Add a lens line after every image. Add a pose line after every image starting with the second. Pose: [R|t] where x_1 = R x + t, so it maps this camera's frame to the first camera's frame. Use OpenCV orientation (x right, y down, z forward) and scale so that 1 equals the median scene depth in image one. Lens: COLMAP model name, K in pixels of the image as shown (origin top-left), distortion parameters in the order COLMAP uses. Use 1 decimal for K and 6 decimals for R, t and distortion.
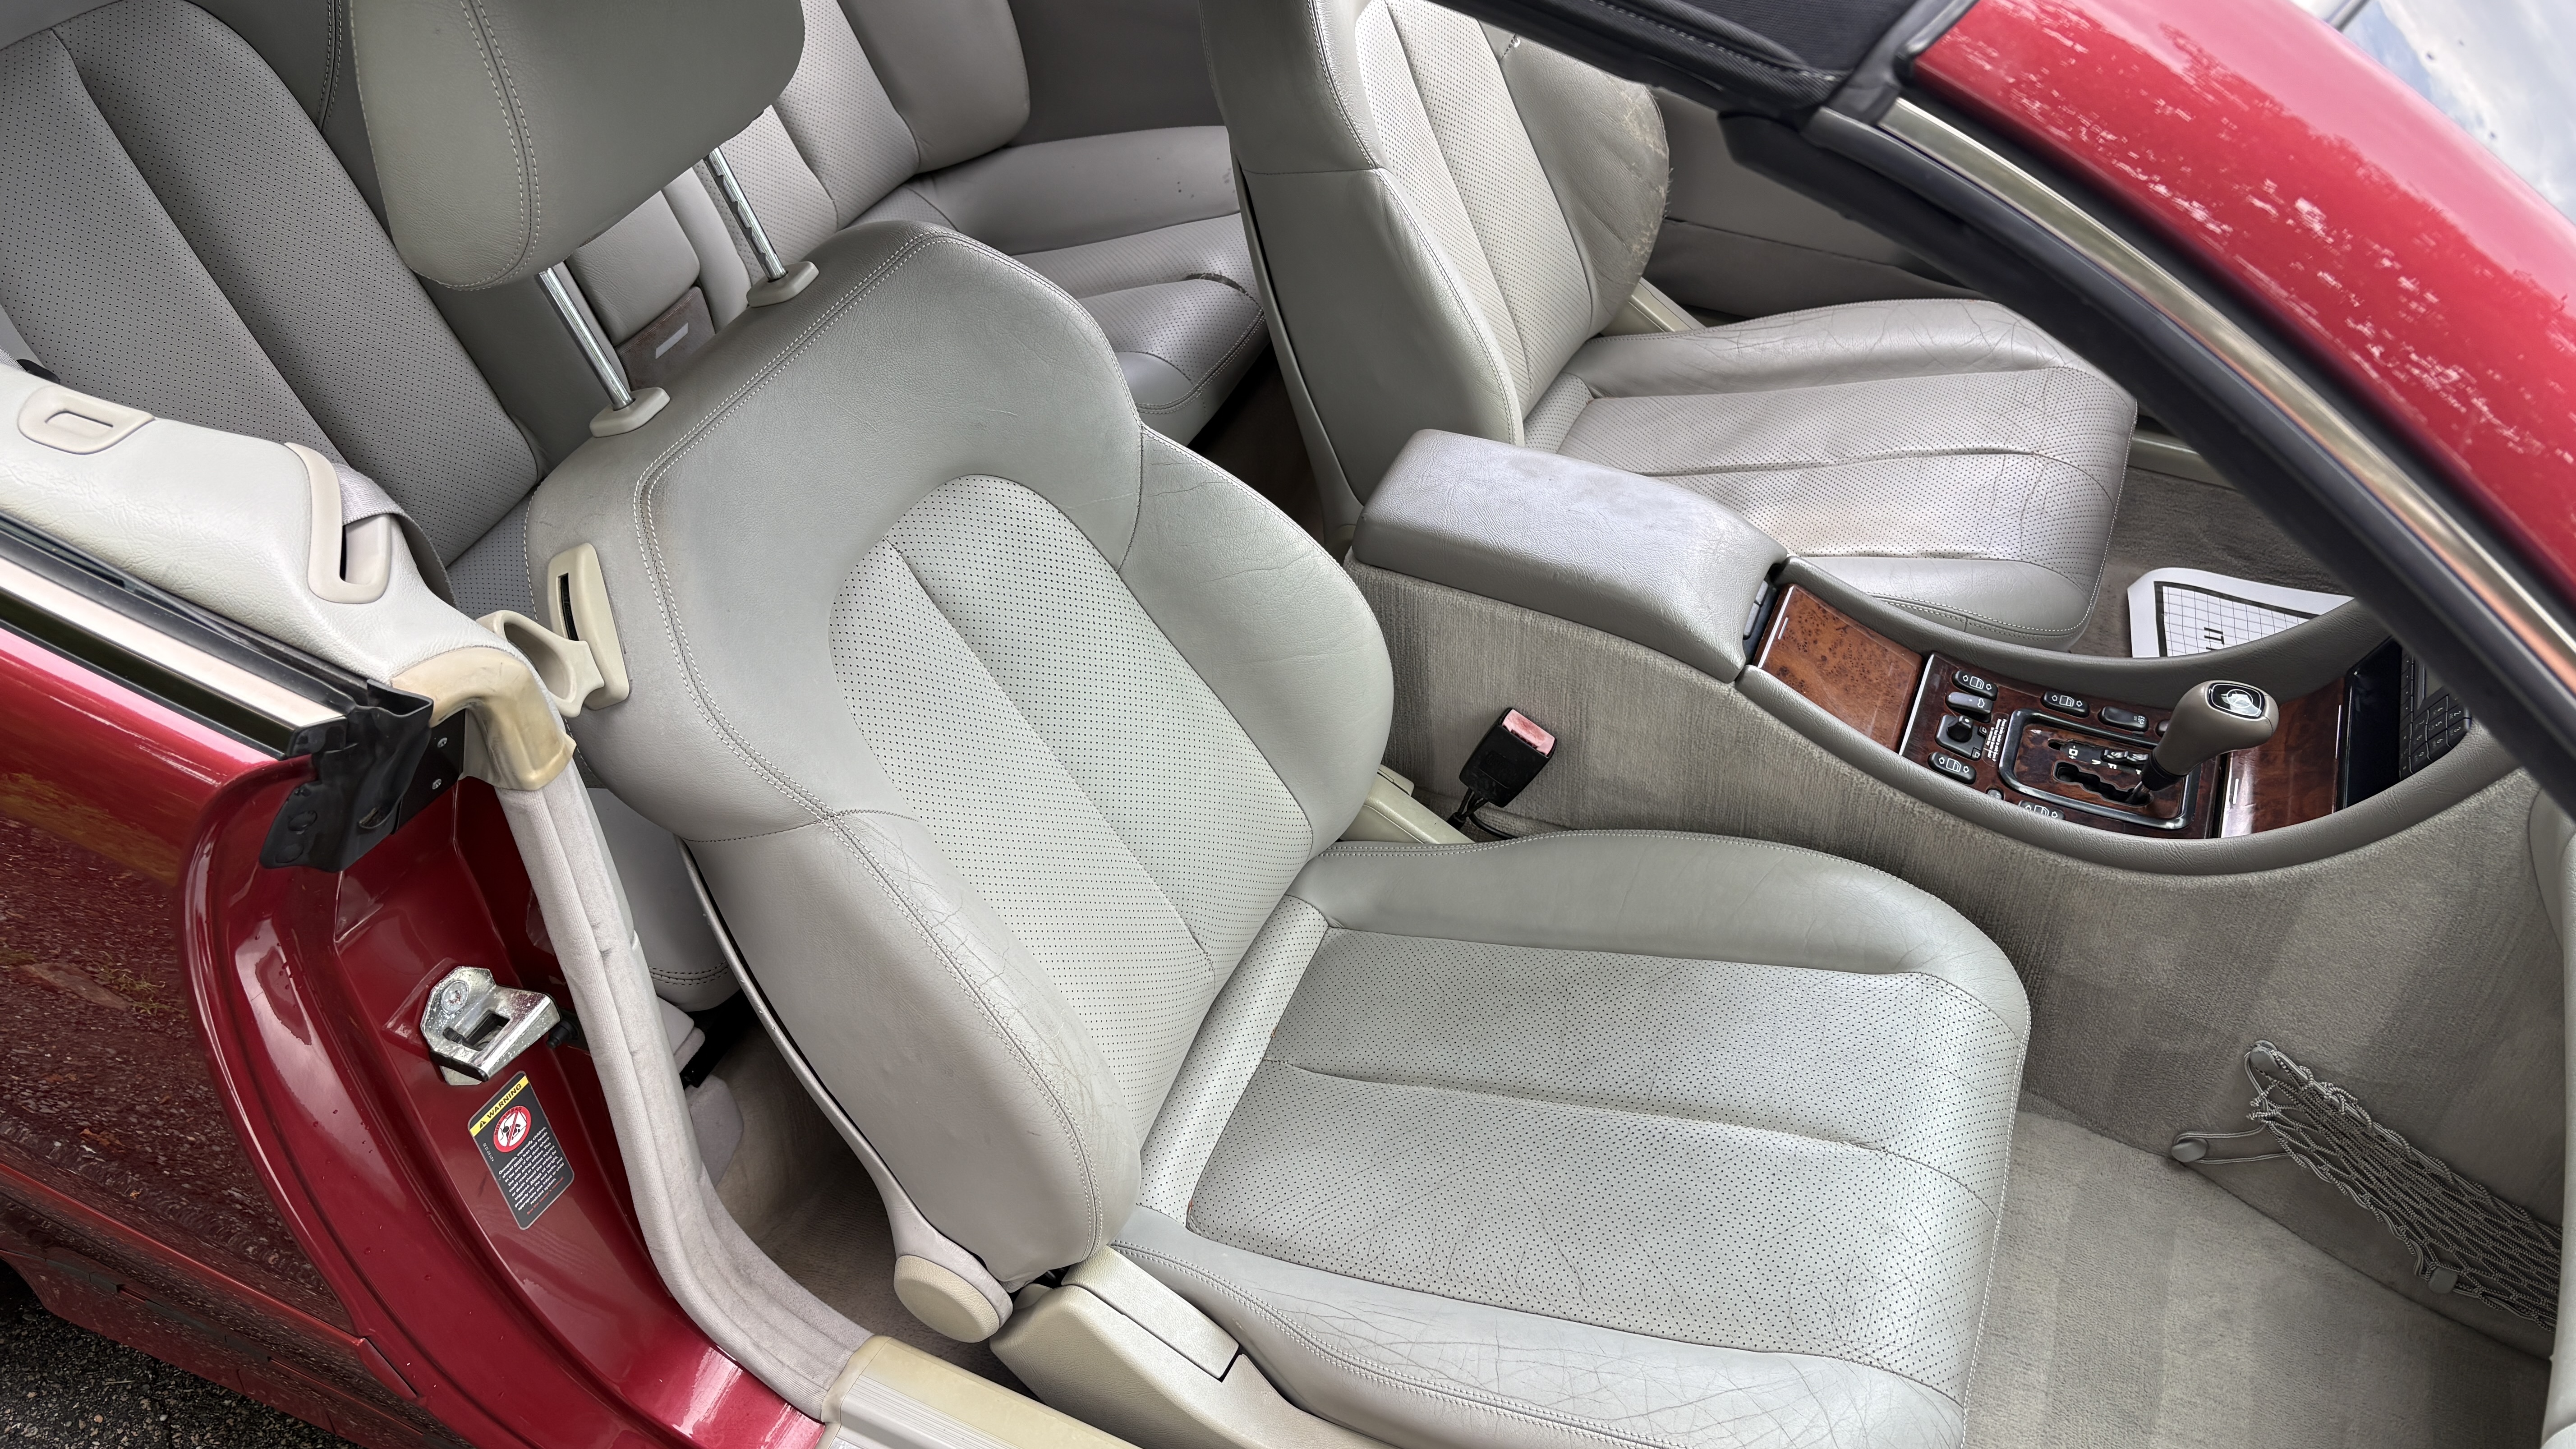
lens RADIAL K [[1987.2, 0, 1288.0], [0, 1987.2, 724.5], [0, 0, 1]] dist [0.043481, -0.003912]
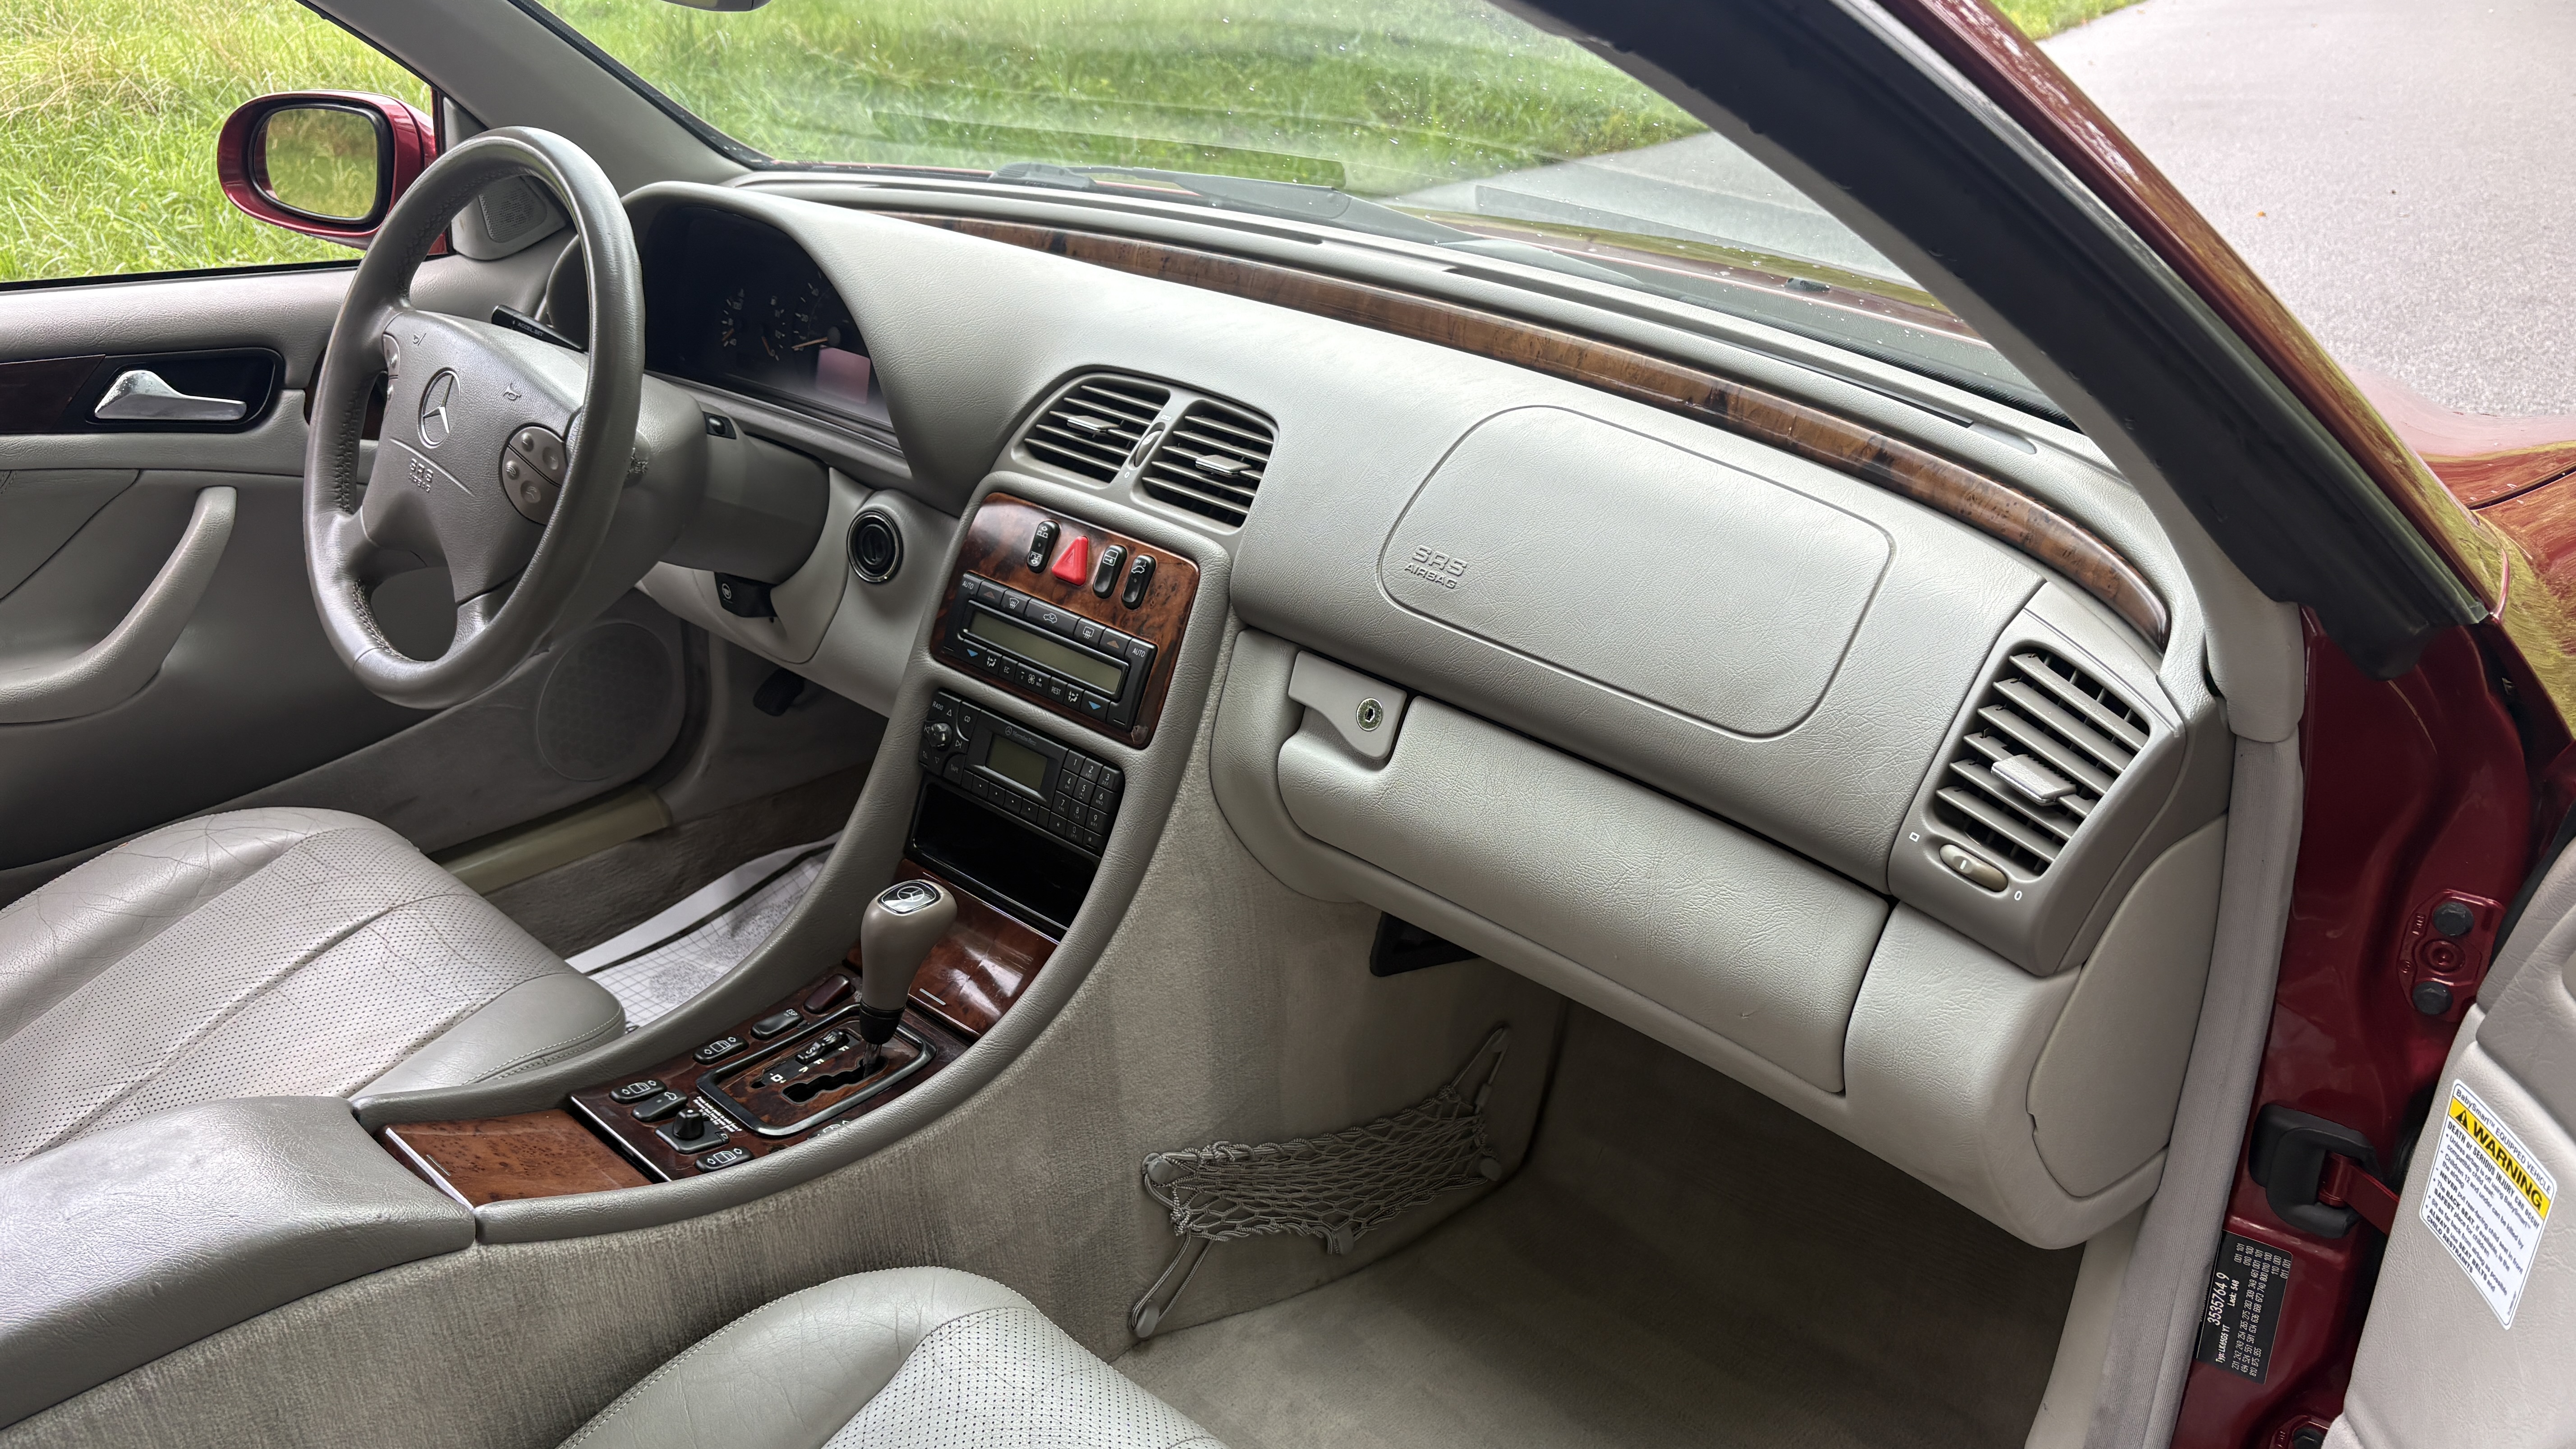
lens RADIAL K [[1987.2, 0, 1288.0], [0, 1987.2, 724.5], [0, 0, 1]] dist [0.043481, -0.003912]
pose [[0.324853, -0.372939, 0.869130, -0.233367], [0.628116, 0.772108, 0.096538, -0.050100], [-0.707066, 0.514553, 0.485070, 0.358615]]
